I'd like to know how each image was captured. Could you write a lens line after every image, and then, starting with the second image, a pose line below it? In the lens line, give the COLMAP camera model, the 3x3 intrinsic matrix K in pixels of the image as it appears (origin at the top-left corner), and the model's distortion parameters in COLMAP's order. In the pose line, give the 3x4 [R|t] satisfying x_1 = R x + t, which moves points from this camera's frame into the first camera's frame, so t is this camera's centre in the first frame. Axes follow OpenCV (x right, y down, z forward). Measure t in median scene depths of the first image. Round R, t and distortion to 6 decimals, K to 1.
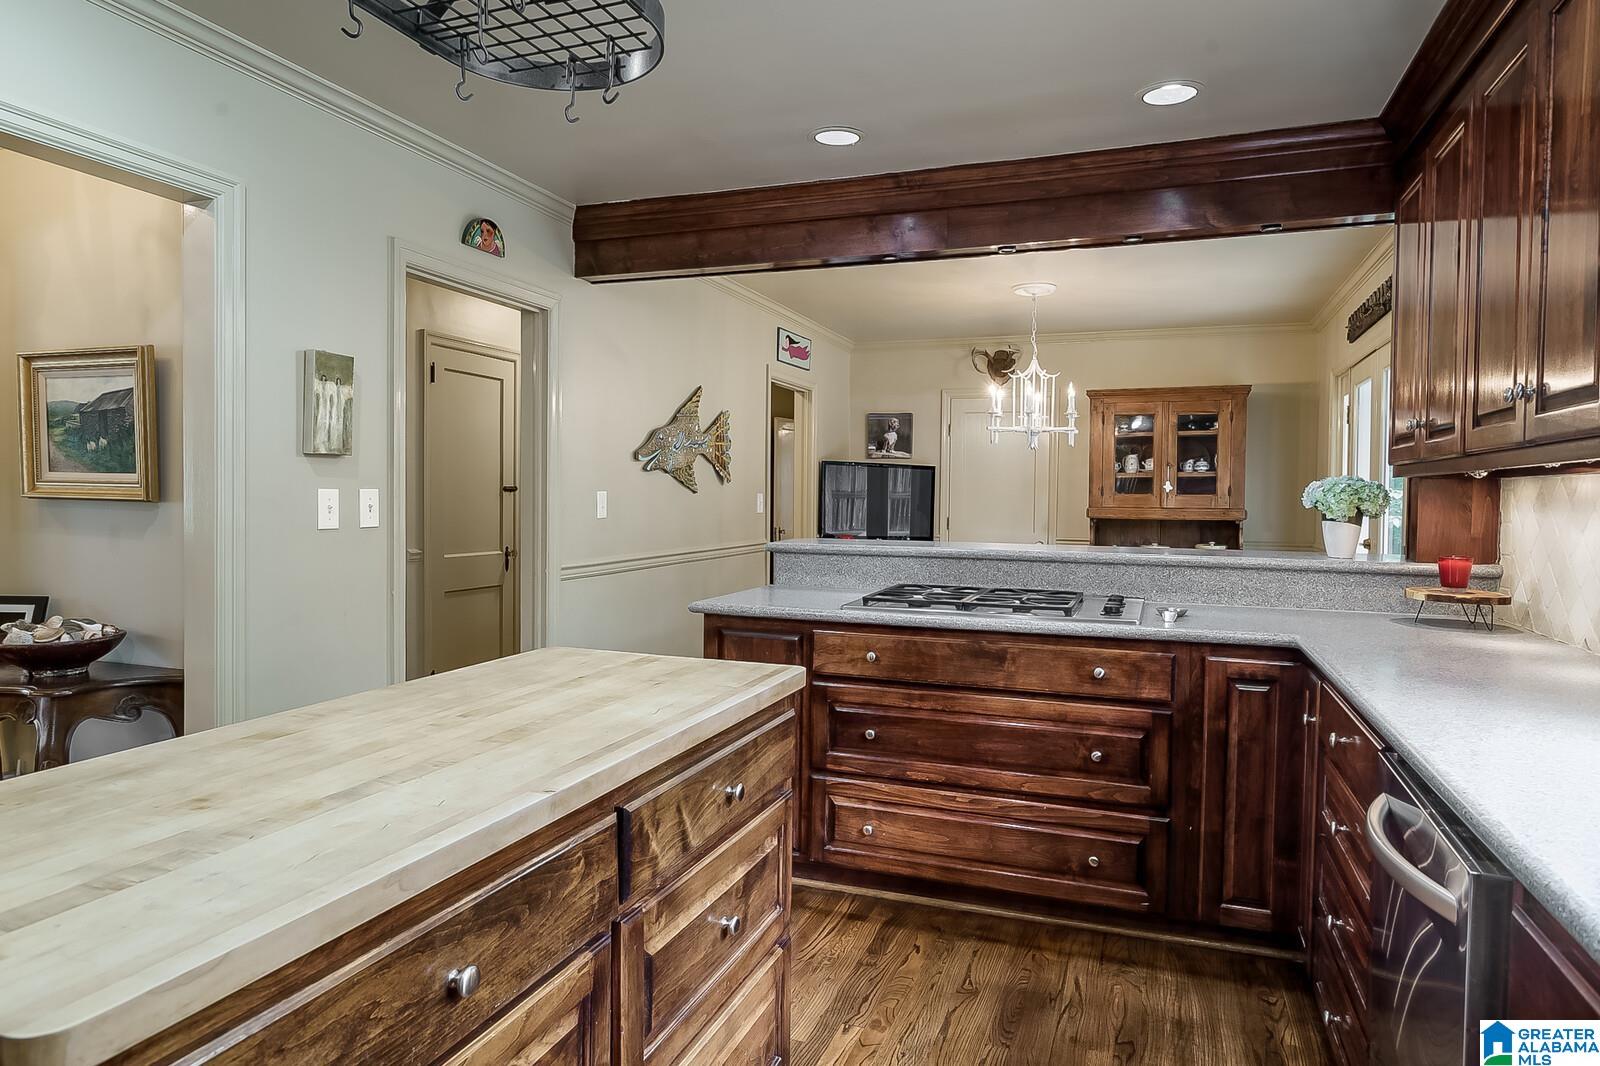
lens RADIAL K [[1004.4, 0, 797.7], [0, 1004.4, 471.5], [0, 0, 1]] dist [-0.001363, 0.000252]
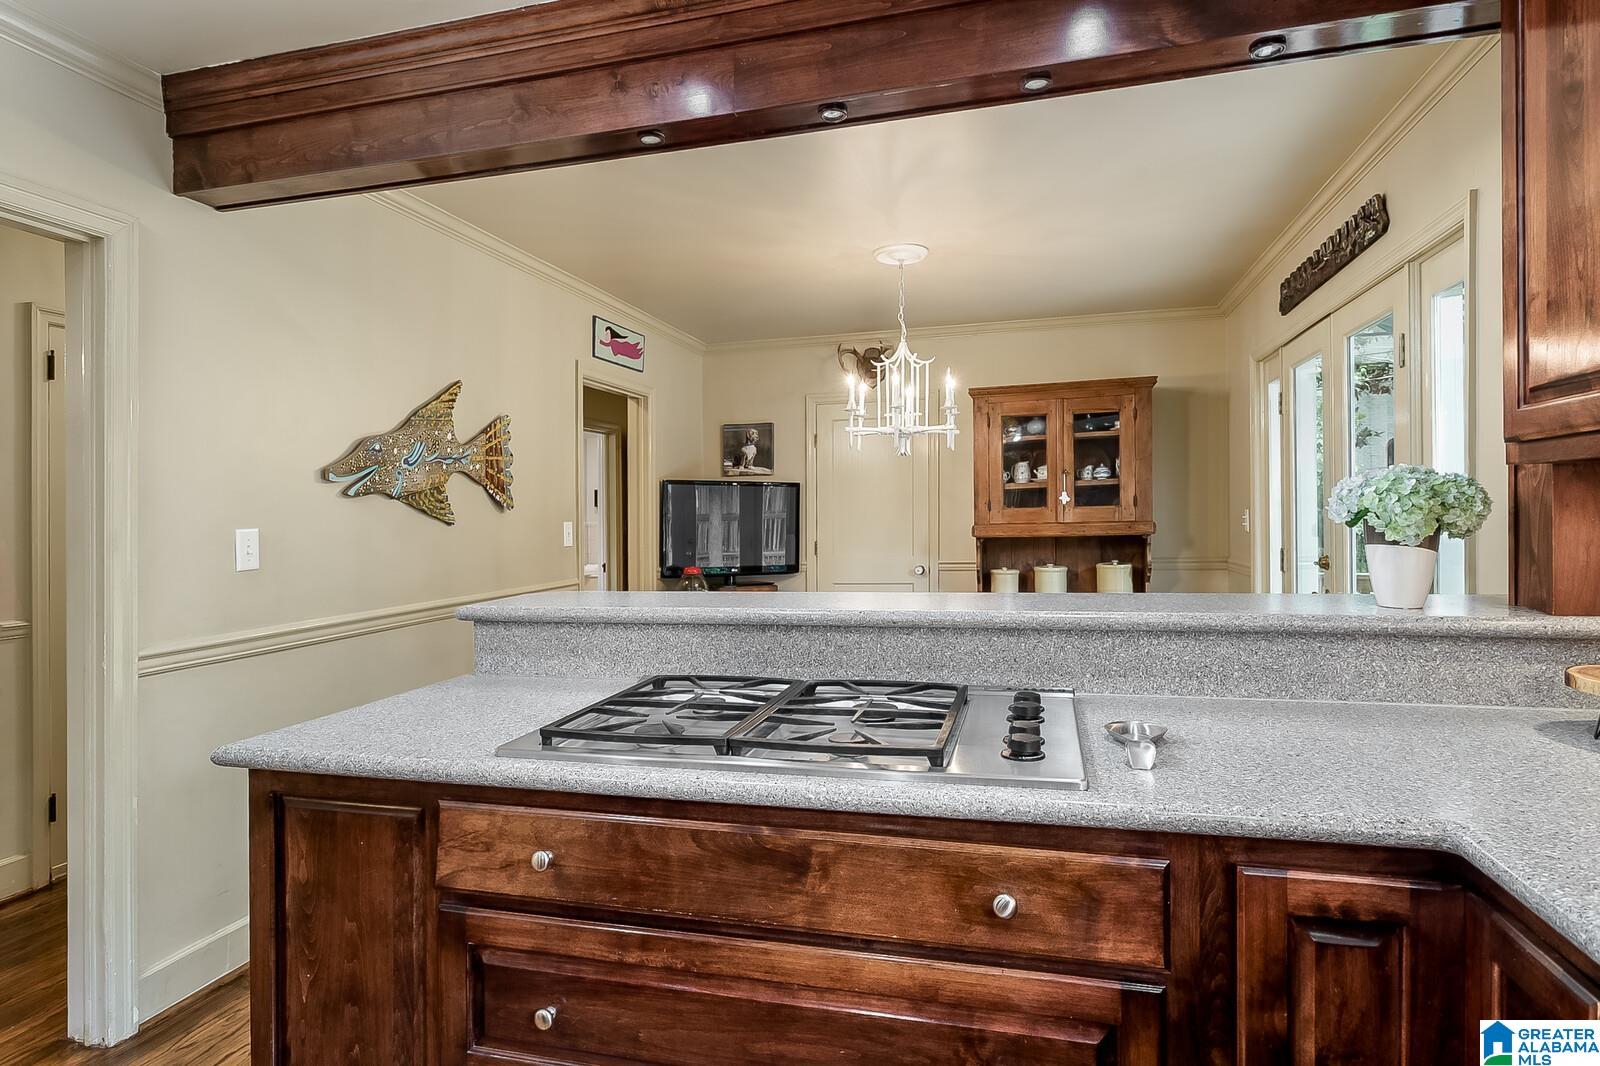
lens RADIAL K [[884.7, 0, 794.6], [0, 884.7, 526.7], [0, 0, 1]] dist [0.004605, 0.001577]
pose [[0.996149, -0.032976, 0.081243, 0.122125], [0.030104, 0.998887, 0.036318, 0.008461], [-0.082350, -0.033733, 0.996032, 0.420116]]
